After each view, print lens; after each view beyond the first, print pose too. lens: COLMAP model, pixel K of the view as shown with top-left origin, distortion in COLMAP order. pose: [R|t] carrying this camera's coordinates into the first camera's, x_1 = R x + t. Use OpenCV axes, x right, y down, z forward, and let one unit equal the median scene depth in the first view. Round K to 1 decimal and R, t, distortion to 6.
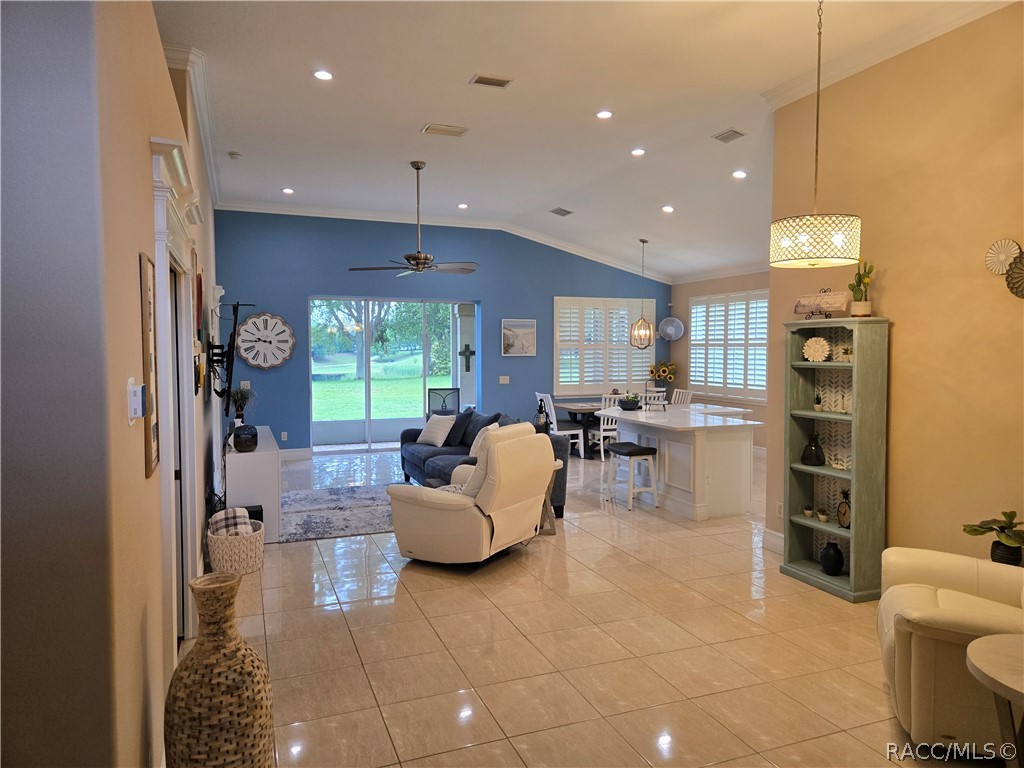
lens RADIAL K [[680.4, 0, 503.6], [0, 680.4, 379.0], [0, 0, 1]] dist [0.029785, -0.005659]
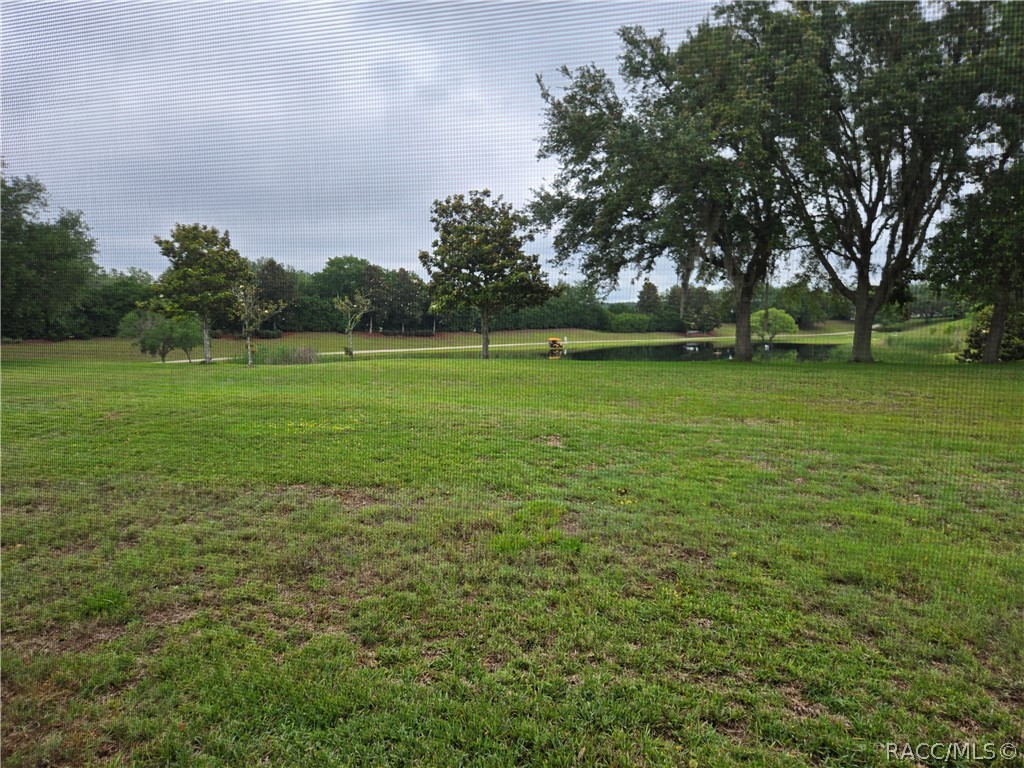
lens RADIAL K [[680.4, 0, 513.2], [0, 680.4, 387.2], [0, 0, 1]] dist [0.029785, -0.005659]
pose [[0.783215, 0.072206, -0.617544, -0.066180], [-0.034997, 0.996779, 0.072162, -0.010077], [0.620765, -0.034906, 0.783219, 0.297055]]
